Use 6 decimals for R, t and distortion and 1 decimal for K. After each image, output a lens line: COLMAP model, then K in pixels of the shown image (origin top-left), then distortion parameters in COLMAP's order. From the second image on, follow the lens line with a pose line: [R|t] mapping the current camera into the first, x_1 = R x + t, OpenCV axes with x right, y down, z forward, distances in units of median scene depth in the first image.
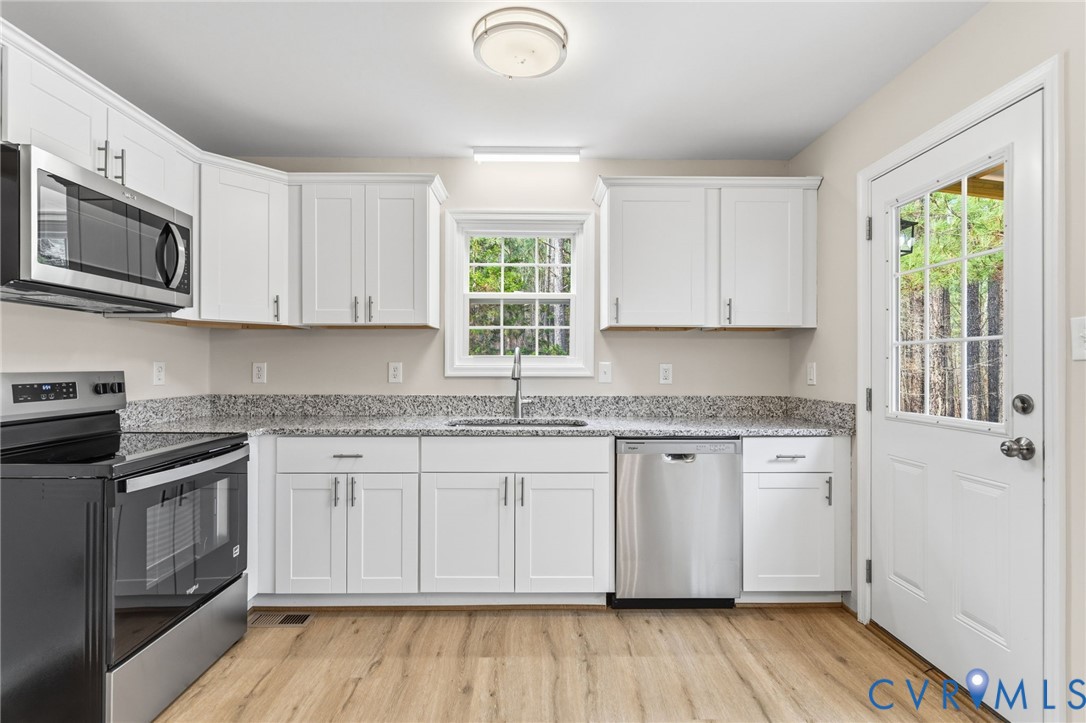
lens RADIAL K [[515.1, 0, 542.3], [0, 515.1, 367.1], [0, 0, 1]] dist [0.000654, -0.000084]
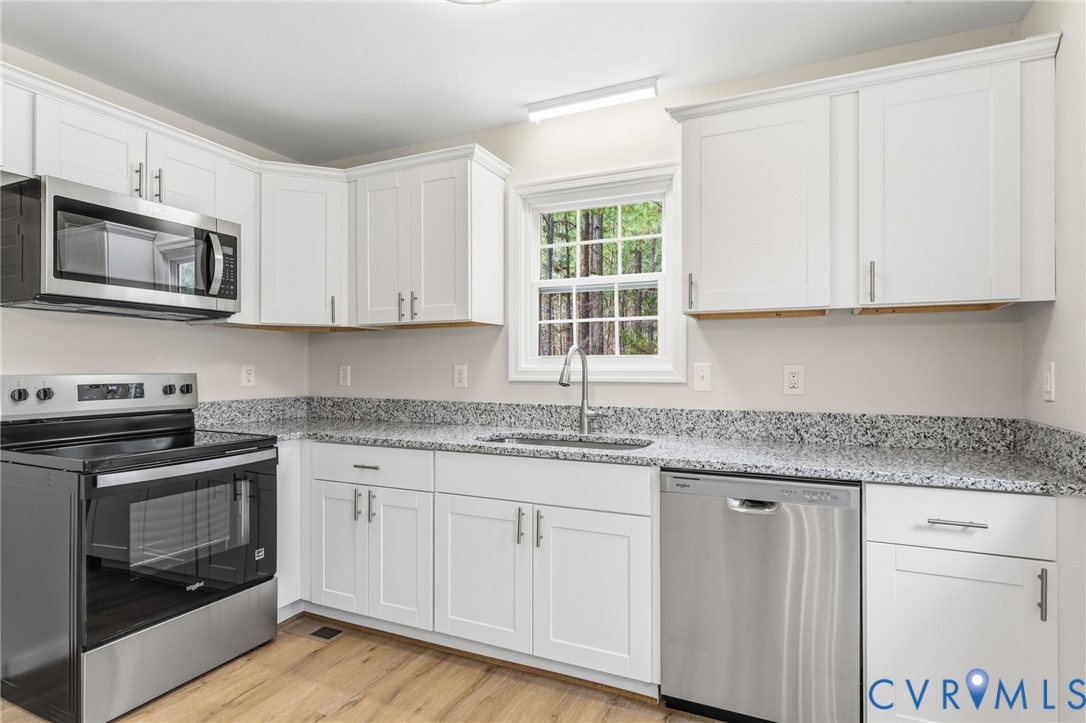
lens RADIAL K [[576.1, 0, 542.4], [0, 576.1, 367.2], [0, 0, 1]] dist [-0.000355, 0.001080]
pose [[0.899021, -0.002054, -0.437901, 0.342625], [0.000252, 0.999991, -0.004173, -0.000304], [0.437906, 0.003641, 0.899014, 0.206221]]
